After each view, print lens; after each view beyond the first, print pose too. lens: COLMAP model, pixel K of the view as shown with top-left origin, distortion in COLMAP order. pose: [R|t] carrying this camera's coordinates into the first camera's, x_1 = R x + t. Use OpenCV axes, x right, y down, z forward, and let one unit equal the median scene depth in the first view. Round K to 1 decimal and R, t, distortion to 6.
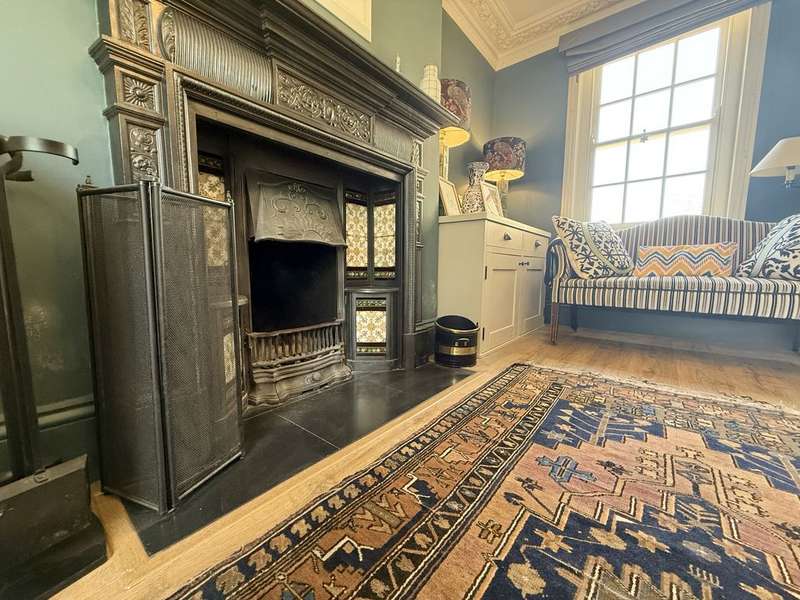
lens RADIAL K [[317.1, 0, 399.8], [0, 317.1, 300.2], [0, 0, 1]] dist [-0.001050, -0.000406]
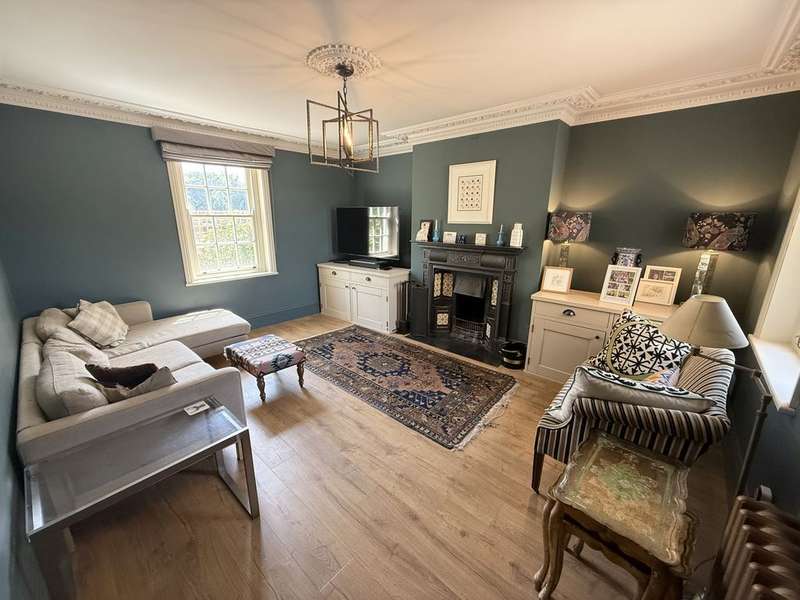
lens RADIAL K [[317.1, 0, 400.1], [0, 317.1, 300.0], [0, 0, 1]] dist [-0.001050, -0.000406]
pose [[-0.033093, 0.248487, -0.968070, 3.458091], [-0.108748, 0.961954, 0.250635, -1.058588], [0.993518, 0.113570, -0.004811, 0.457301]]
